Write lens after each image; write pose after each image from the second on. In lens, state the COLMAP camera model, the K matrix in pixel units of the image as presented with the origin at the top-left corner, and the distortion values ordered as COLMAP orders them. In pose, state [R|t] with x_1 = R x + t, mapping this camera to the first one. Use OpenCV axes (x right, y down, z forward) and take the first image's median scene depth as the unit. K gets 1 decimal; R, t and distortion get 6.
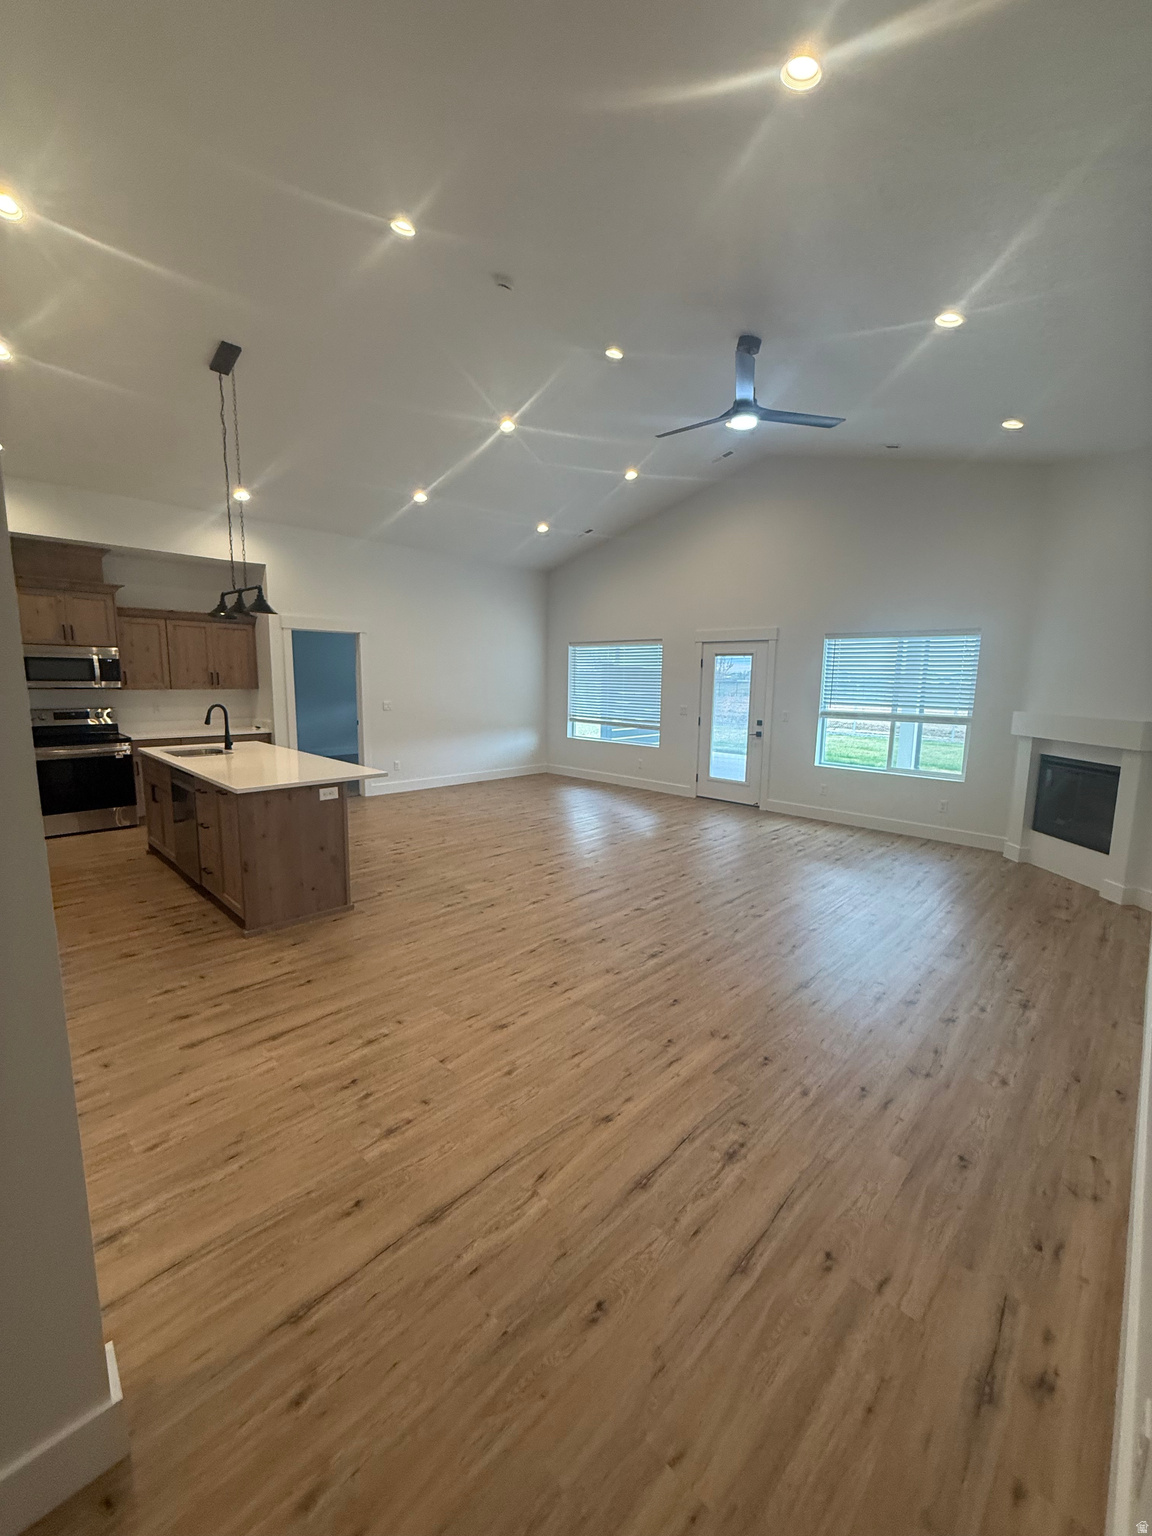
lens RADIAL K [[610.8, 0, 578.0], [0, 610.8, 765.9], [0, 0, 1]] dist [-0.001616, 0.000169]
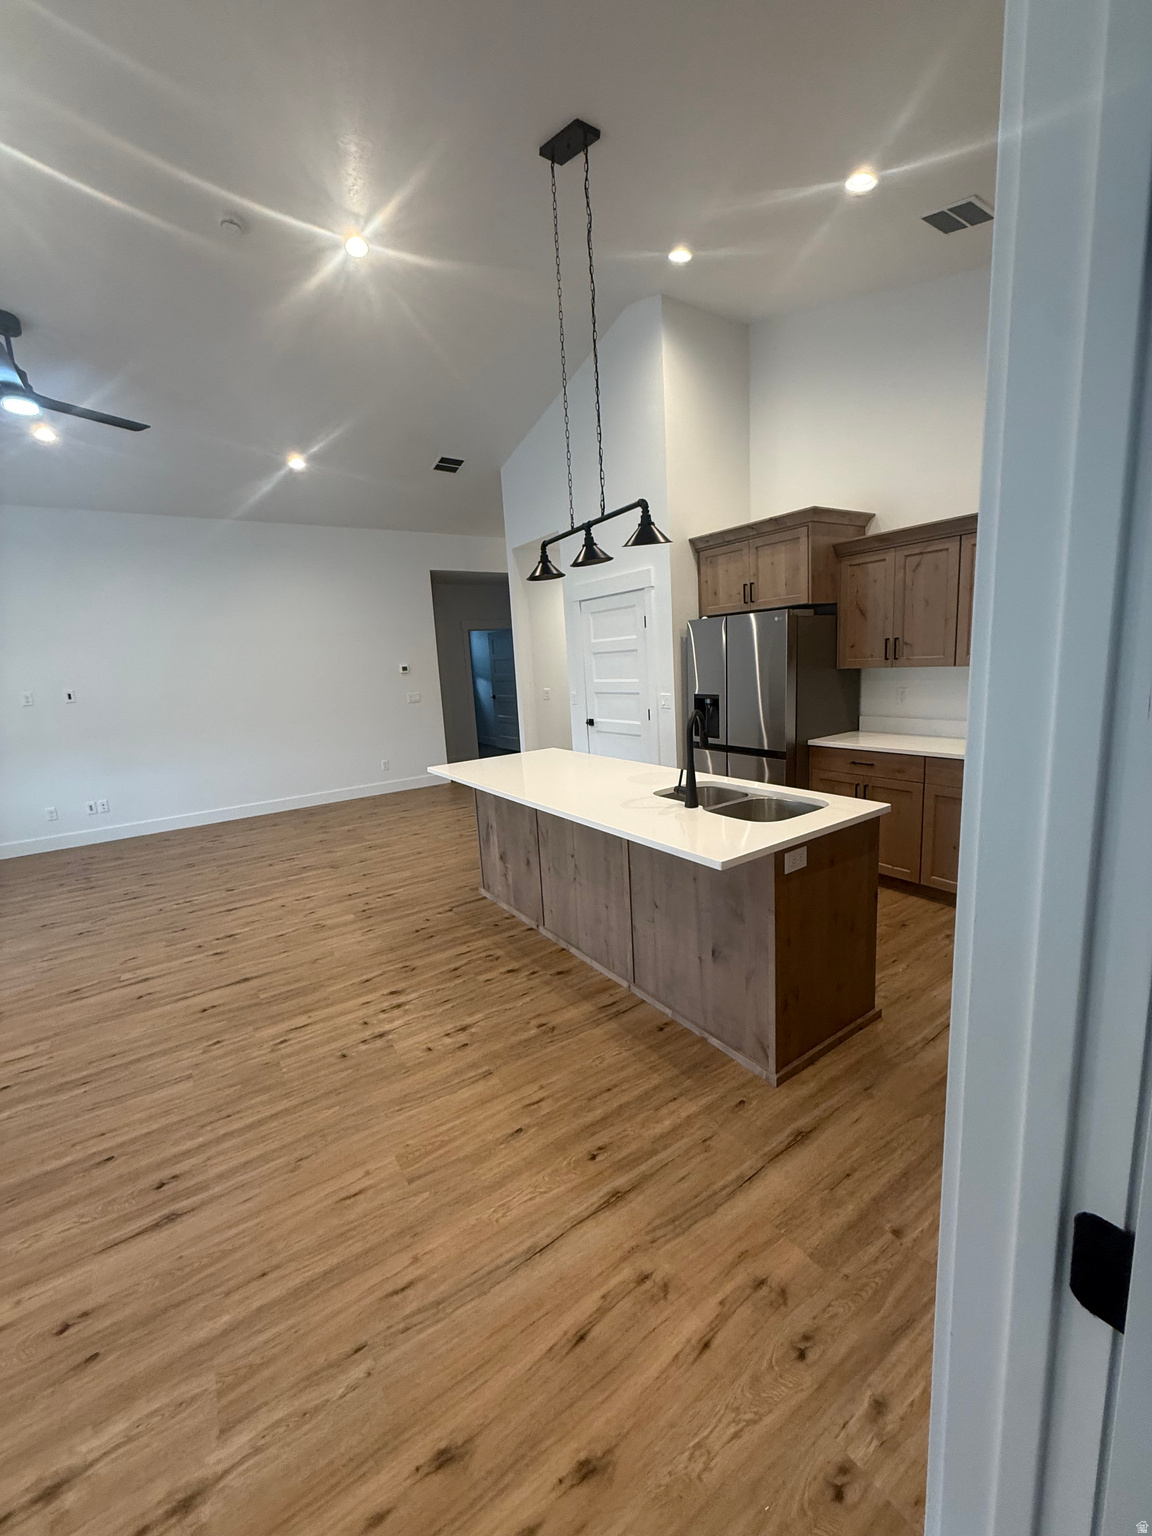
lens RADIAL K [[610.8, 0, 578.0], [0, 610.8, 765.9], [0, 0, 1]] dist [-0.001616, 0.000169]
pose [[-0.977235, 0.003323, 0.212134, -0.783398], [0.071848, 0.945980, 0.316163, -0.288522], [-0.199624, 0.324207, -0.924684, 1.935836]]
